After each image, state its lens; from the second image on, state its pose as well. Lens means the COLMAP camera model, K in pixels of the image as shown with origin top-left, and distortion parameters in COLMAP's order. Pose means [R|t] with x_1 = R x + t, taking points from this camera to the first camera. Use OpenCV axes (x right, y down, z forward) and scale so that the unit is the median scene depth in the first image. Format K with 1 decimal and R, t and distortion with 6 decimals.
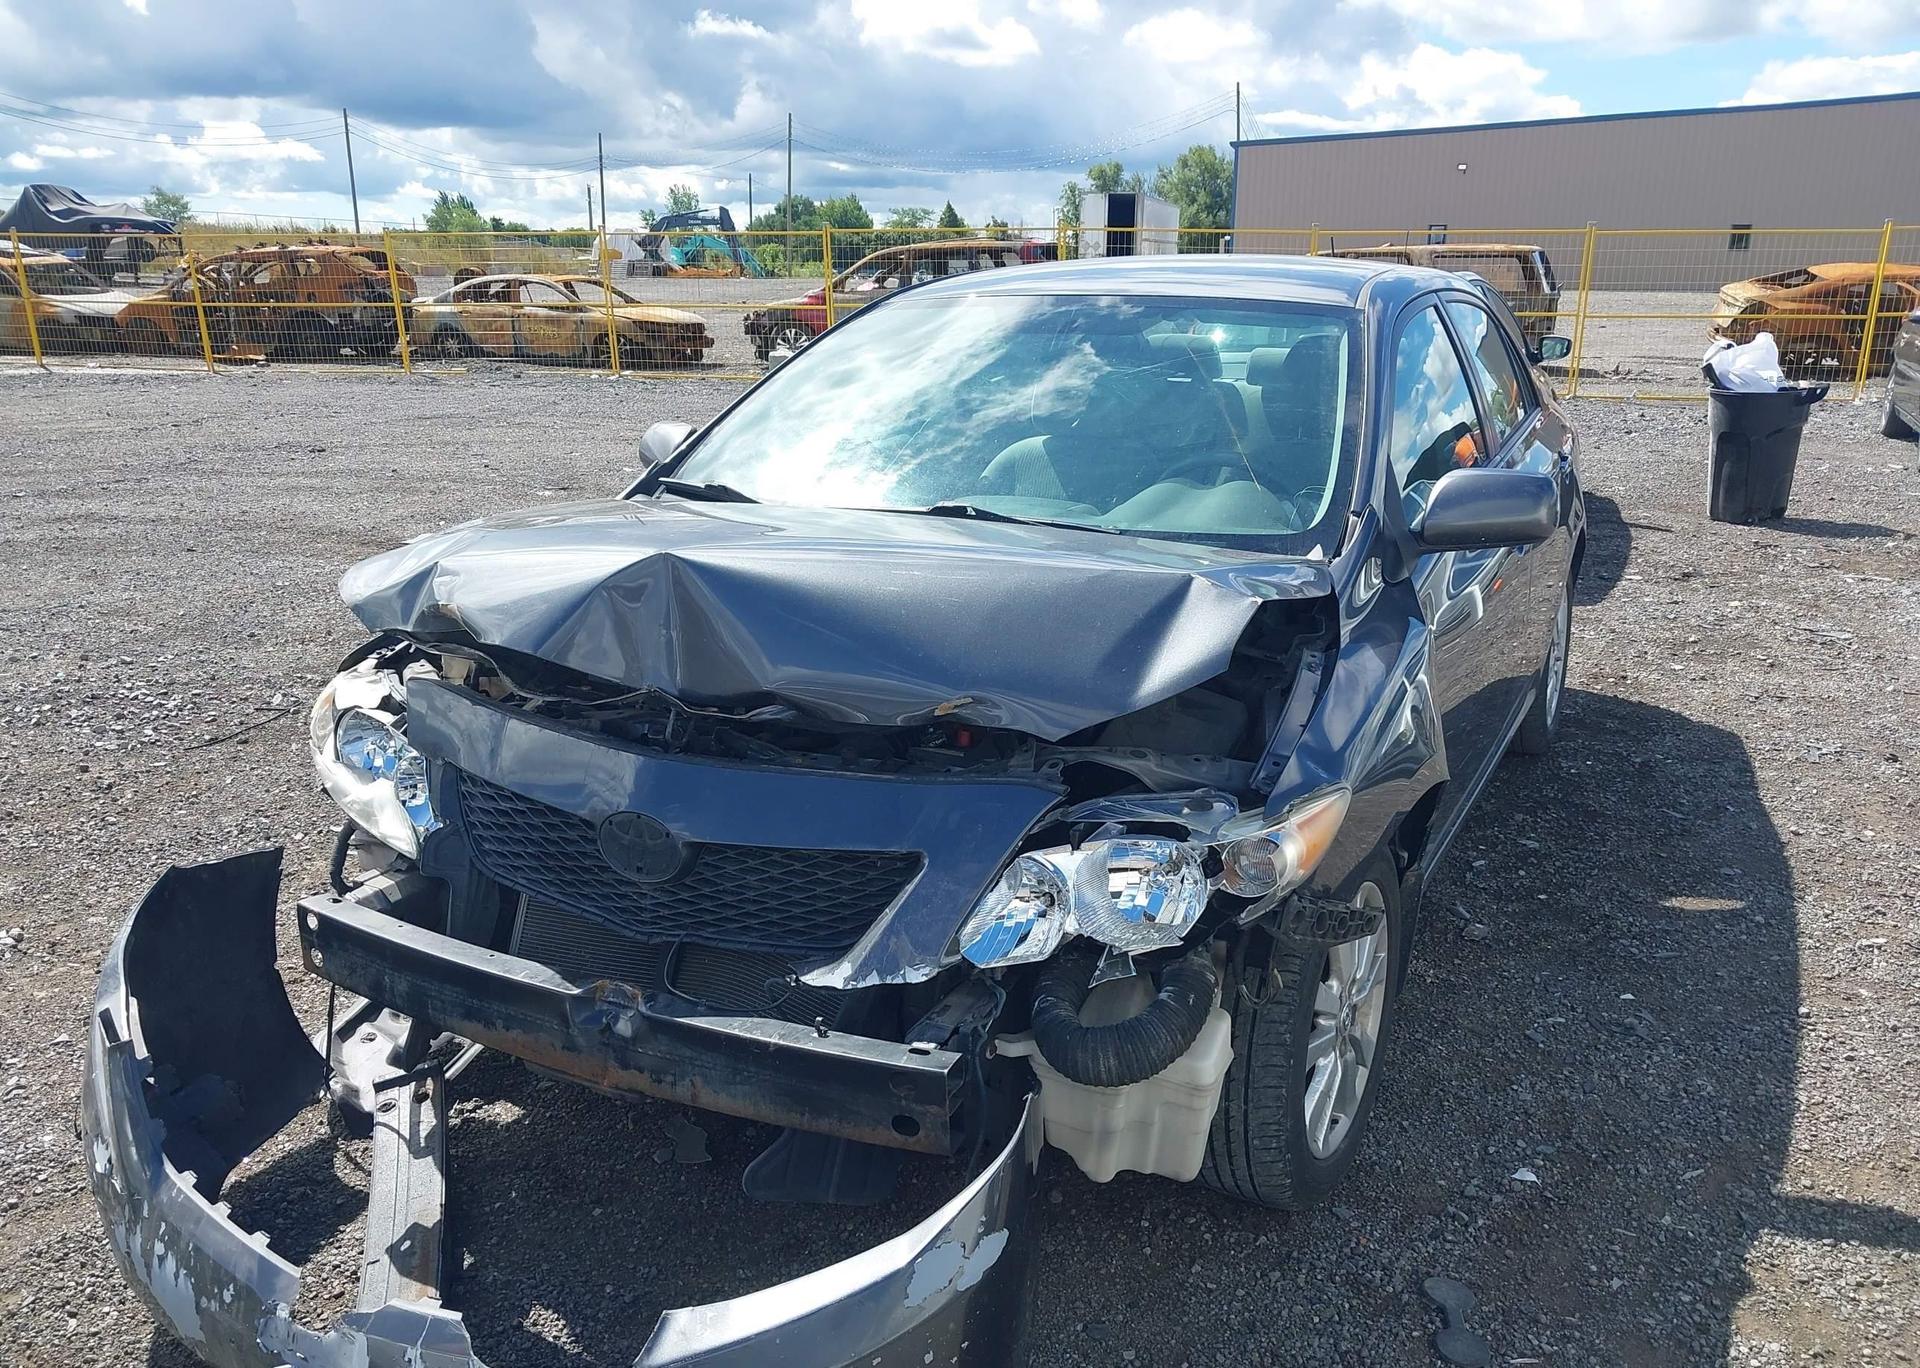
lens RADIAL K [[1555.2, 0, 960.0], [0, 1555.2, 684.0], [0, 0, 1]] dist [-0.004339, 0.006608]
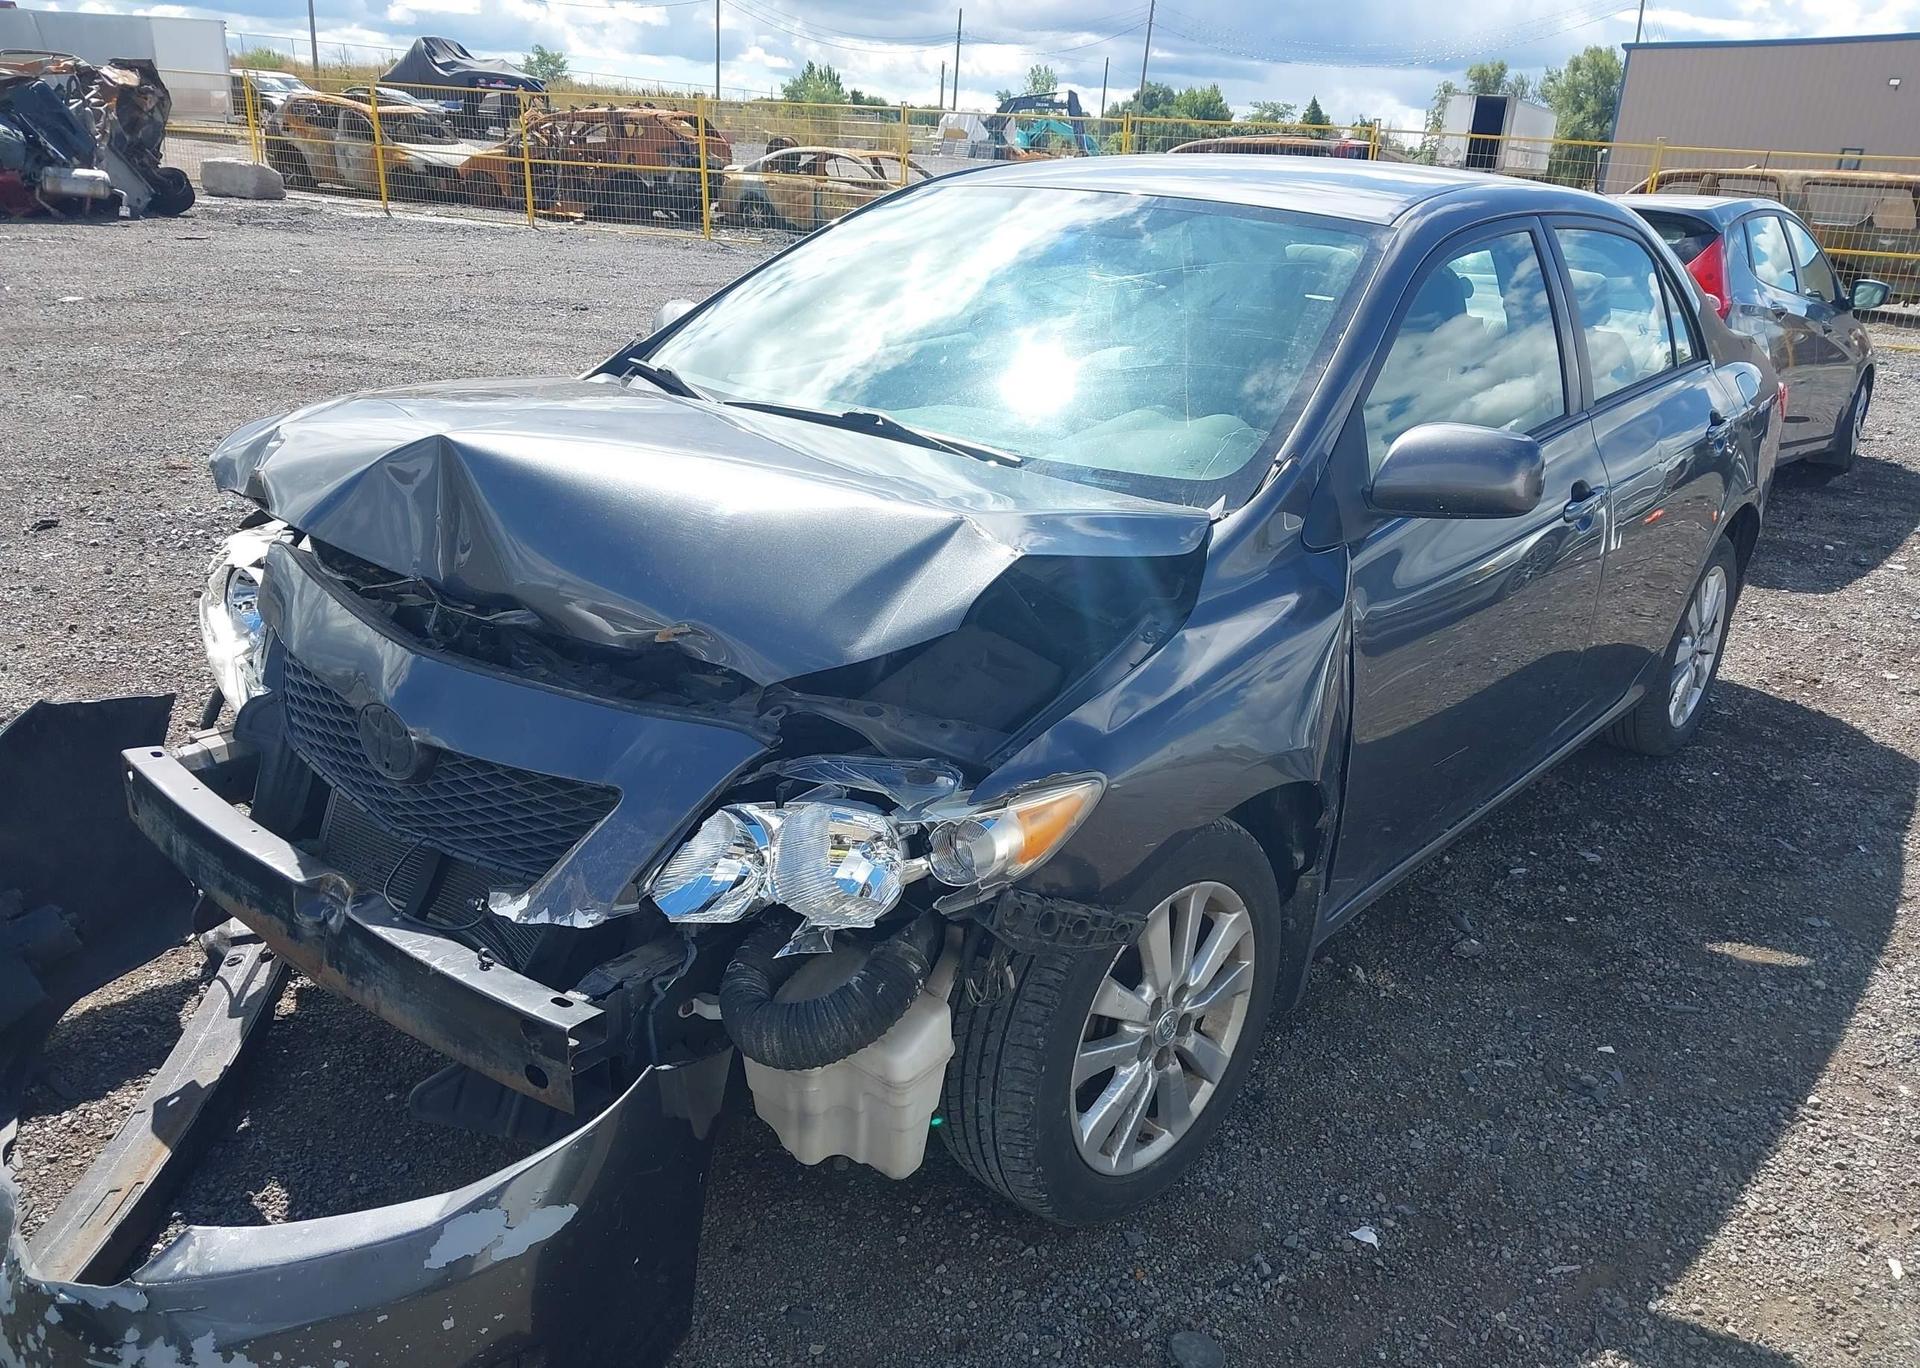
lens RADIAL K [[1542.5, 0, 995.3], [0, 1542.5, 706.6], [0, 0, 1]] dist [-0.009290, 0.011929]
pose [[0.974529, 0.122533, -0.187828, 0.148111], [-0.107200, 0.990177, 0.089763, -0.018762], [0.196982, -0.067341, 0.978092, 0.064196]]
